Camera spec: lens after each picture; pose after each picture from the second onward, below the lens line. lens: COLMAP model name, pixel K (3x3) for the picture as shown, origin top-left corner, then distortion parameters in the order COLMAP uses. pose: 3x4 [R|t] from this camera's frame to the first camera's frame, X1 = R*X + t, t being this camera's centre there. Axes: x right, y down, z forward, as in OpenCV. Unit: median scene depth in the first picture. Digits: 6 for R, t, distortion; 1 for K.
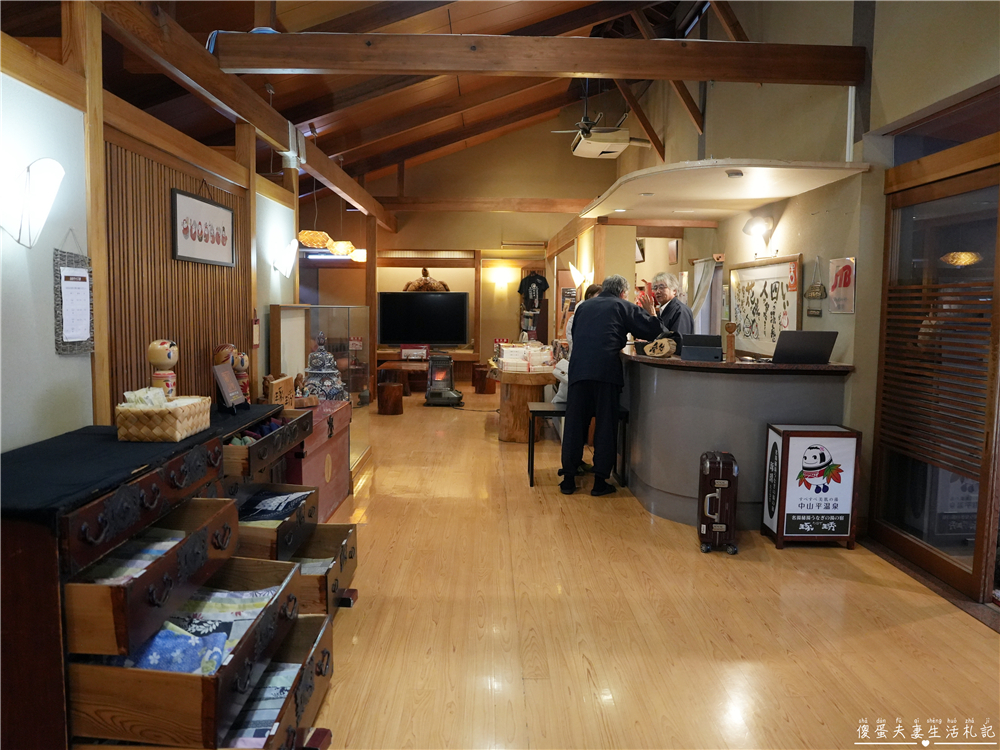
lens RADIAL K [[773.1, 0, 501.1], [0, 773.1, 374.6], [0, 0, 1]] dist [-0.024039, -0.002873]
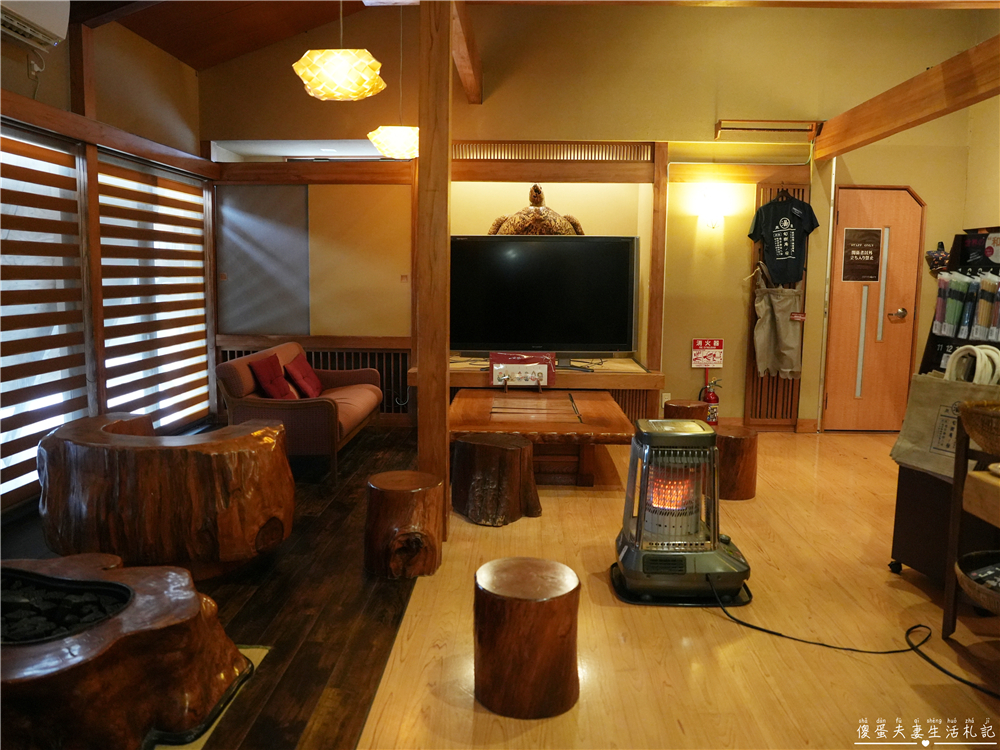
lens RADIAL K [[773.1, 0, 498.1], [0, 773.1, 377.3], [0, 0, 1]] dist [-0.024039, -0.002873]
pose [[0.999439, 0.003327, -0.033320, -0.109069], [-0.001259, 0.998083, 0.061881, -0.052615], [0.033462, -0.061804, 0.997527, 0.540161]]
